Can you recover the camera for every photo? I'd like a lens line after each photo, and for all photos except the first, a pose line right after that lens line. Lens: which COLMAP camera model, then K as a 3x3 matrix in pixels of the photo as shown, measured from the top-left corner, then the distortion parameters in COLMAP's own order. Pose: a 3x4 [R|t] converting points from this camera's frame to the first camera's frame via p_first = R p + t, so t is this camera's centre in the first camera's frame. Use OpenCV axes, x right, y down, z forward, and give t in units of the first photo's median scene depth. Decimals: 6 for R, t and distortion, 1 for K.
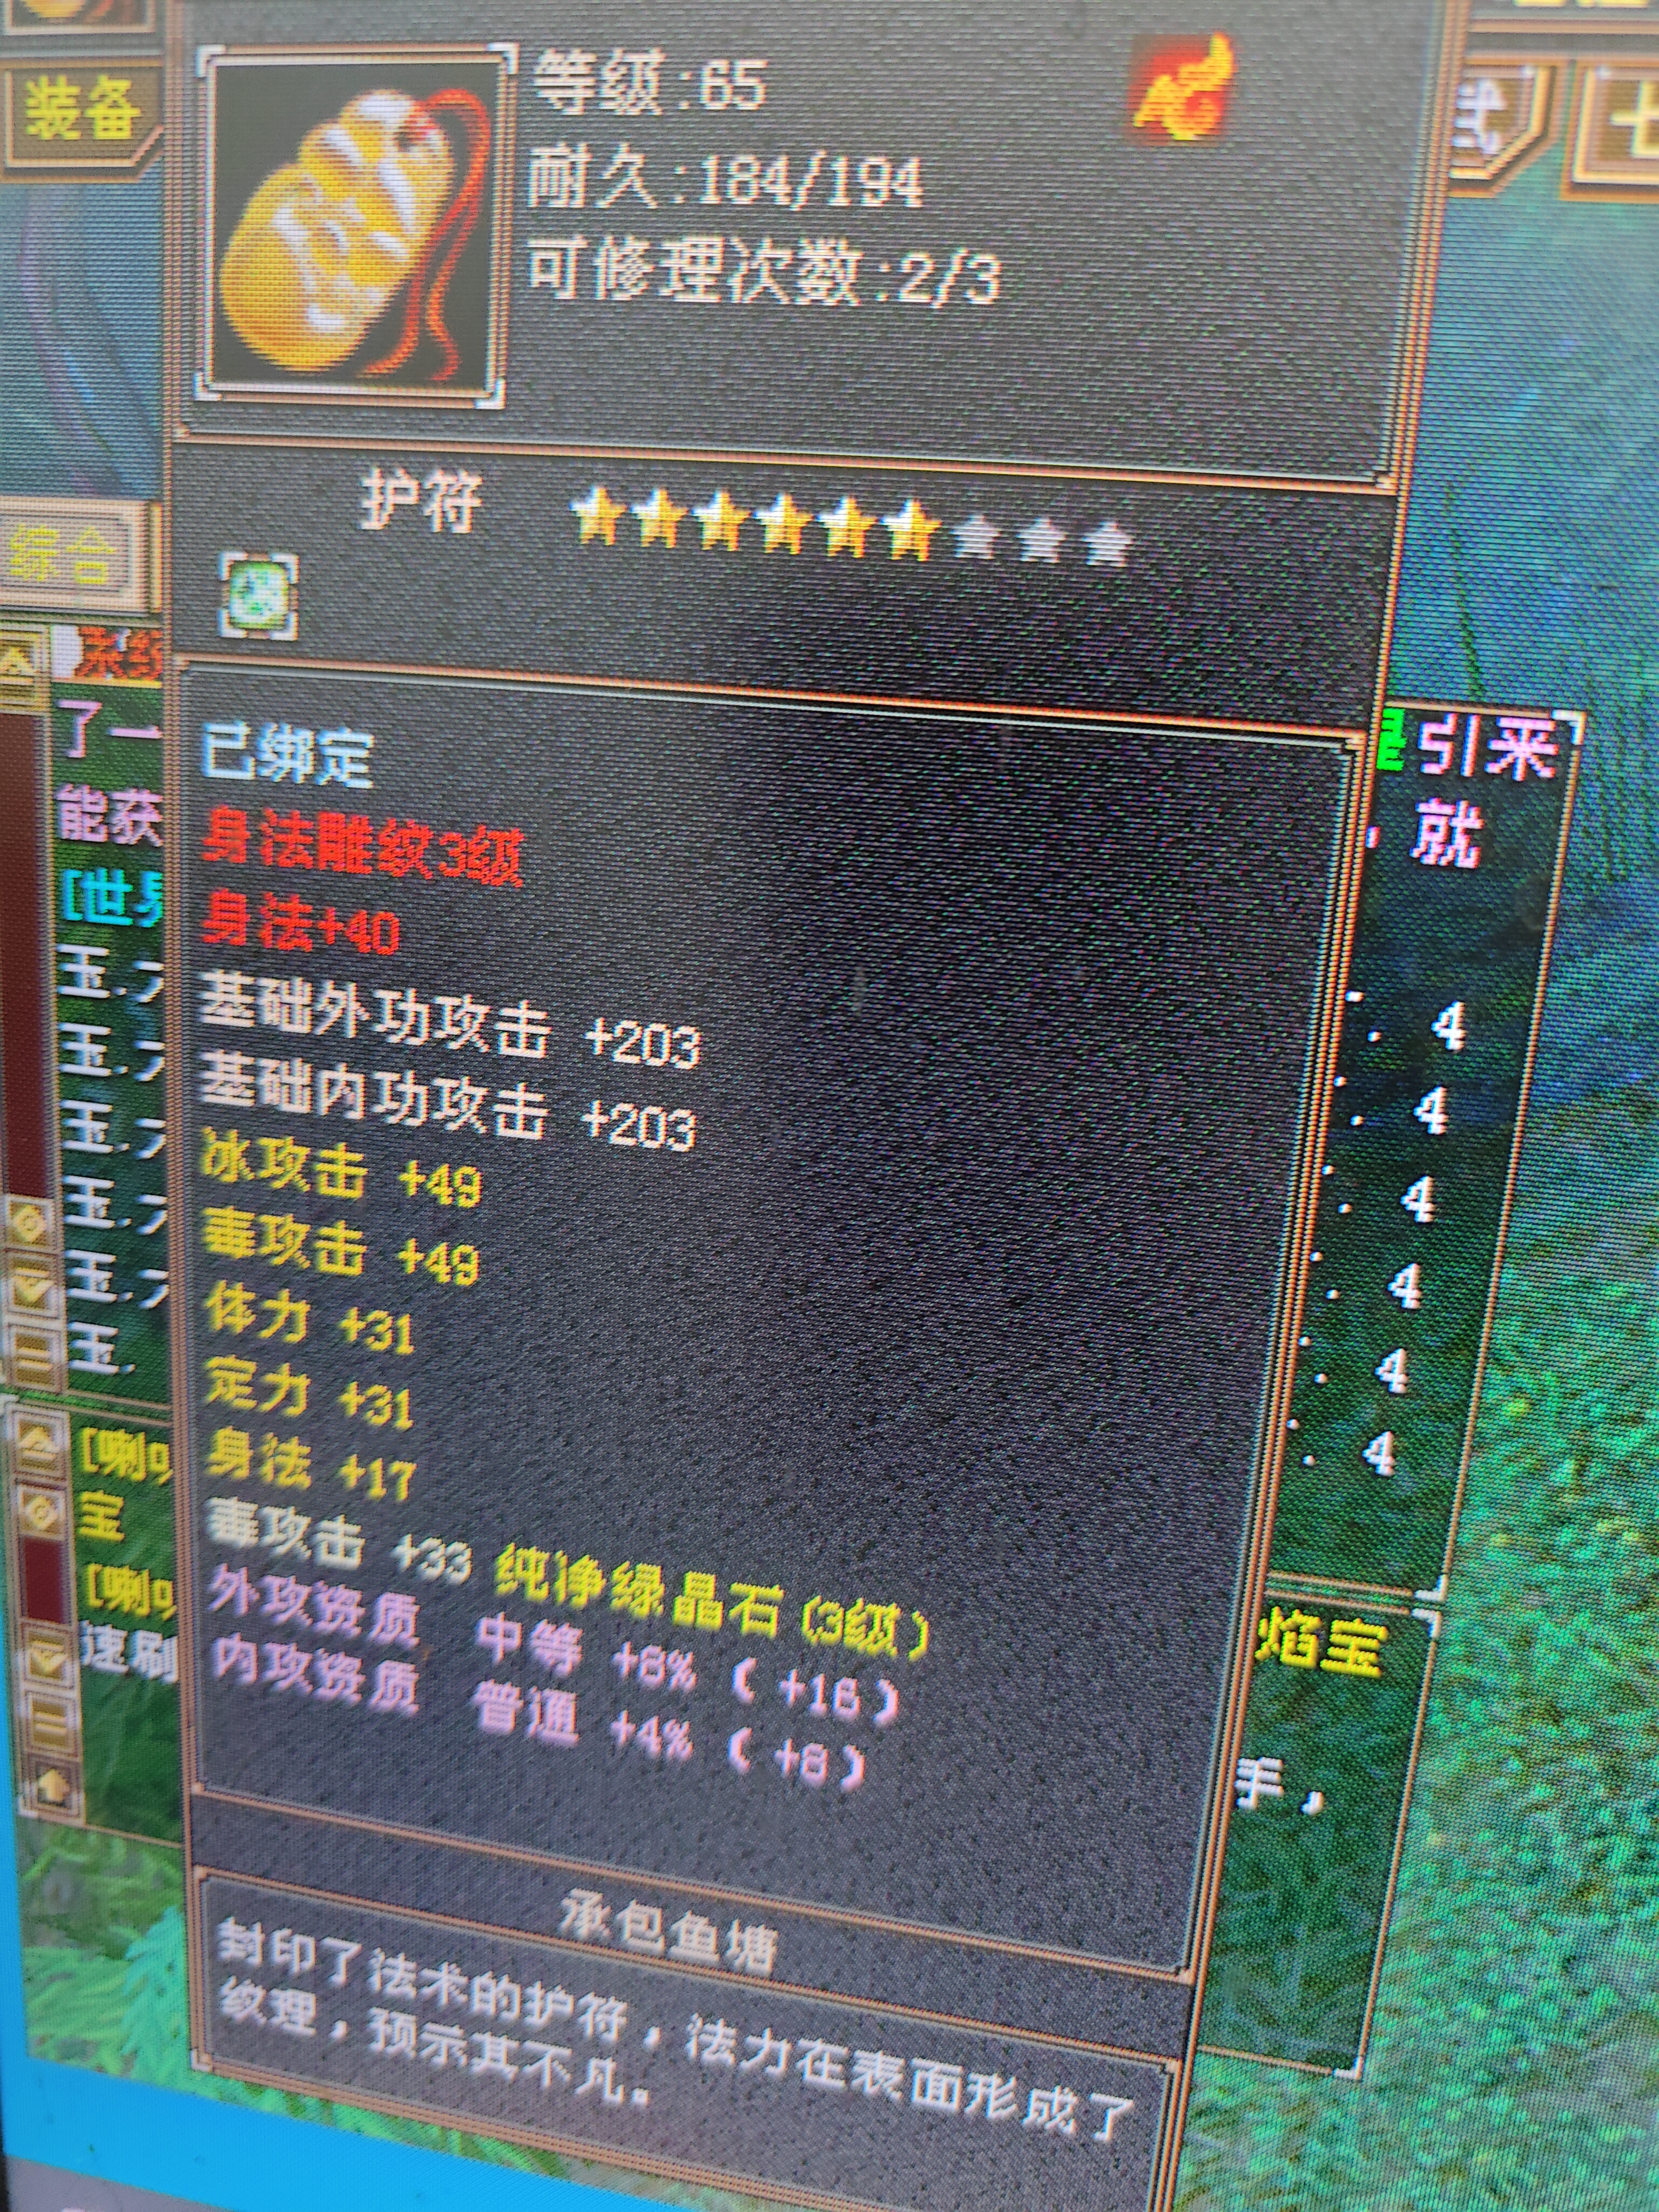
lens RADIAL K [[2149.1, 0, 762.3], [0, 2149.1, 1211.9], [0, 0, 1]] dist [-0.069703, 0.000000]
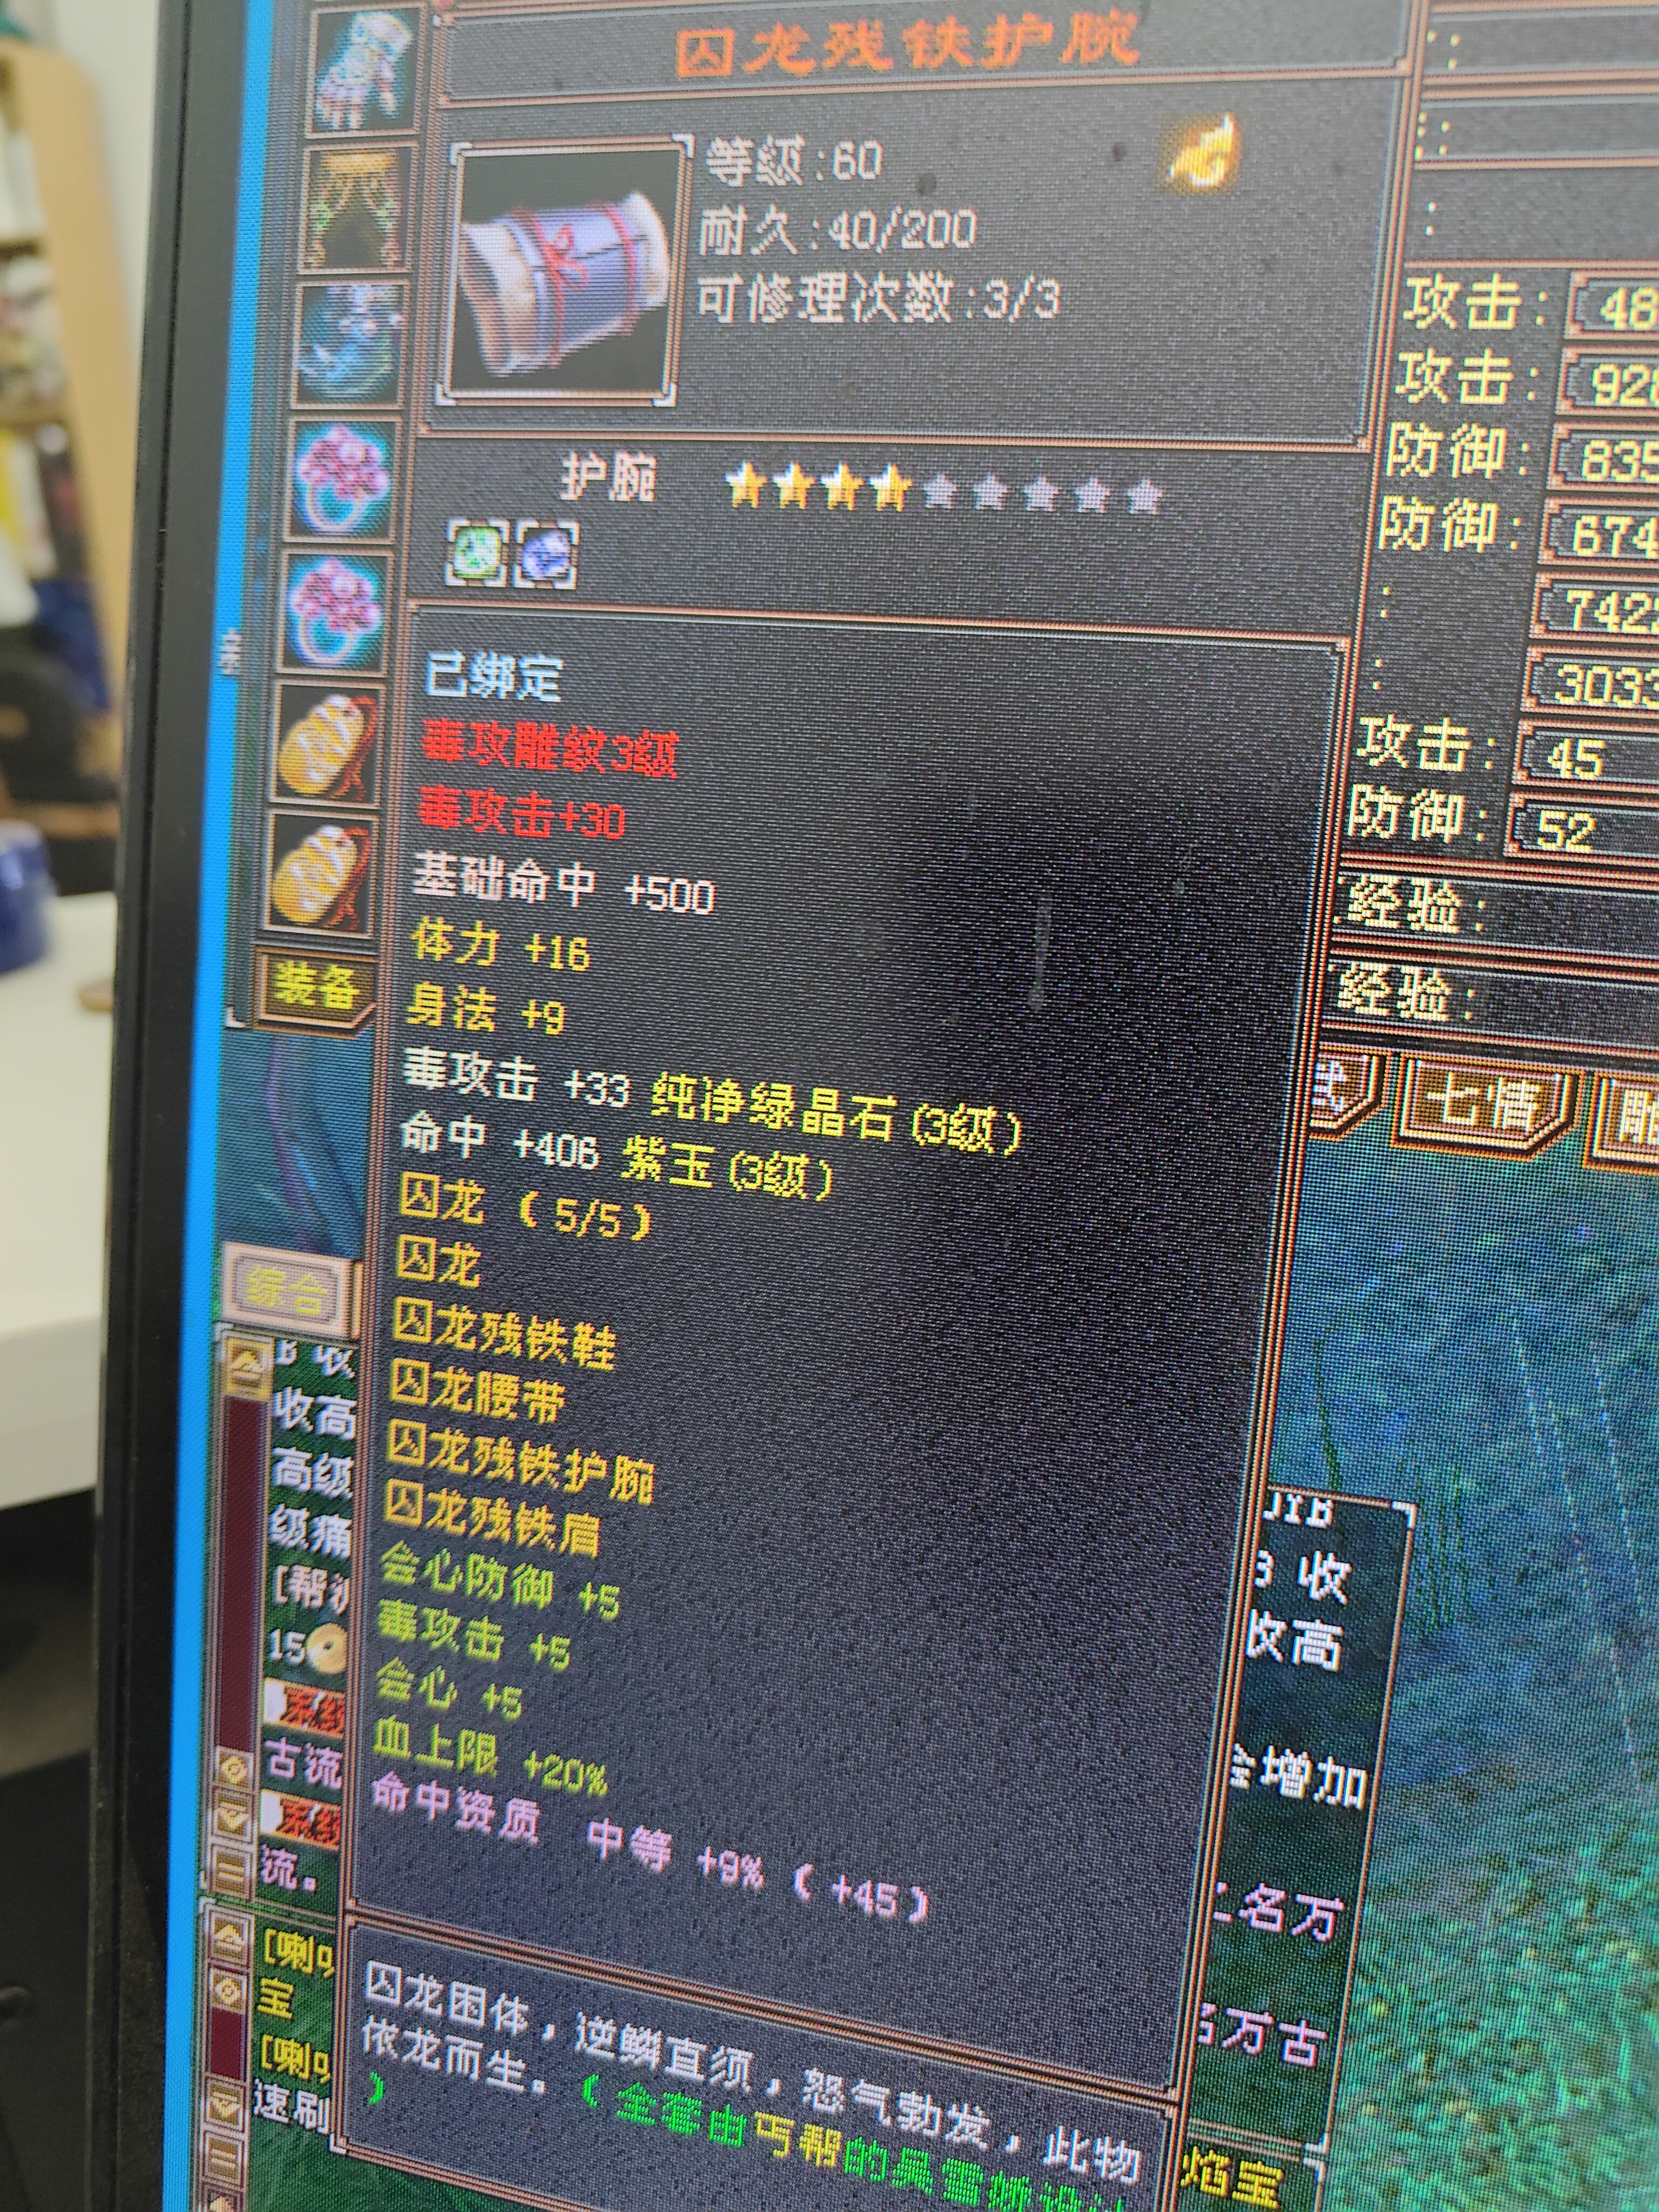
lens RADIAL K [[1703.2, 0, 826.8], [0, 1703.2, 1082.9], [0, 0, 1]] dist [-0.053467, 0.016799]
pose [[0.999809, 0.017707, -0.008288, -0.013723], [-0.018786, 0.987495, -0.156529, 0.194060], [0.005413, 0.156655, 0.987639, 0.051040]]
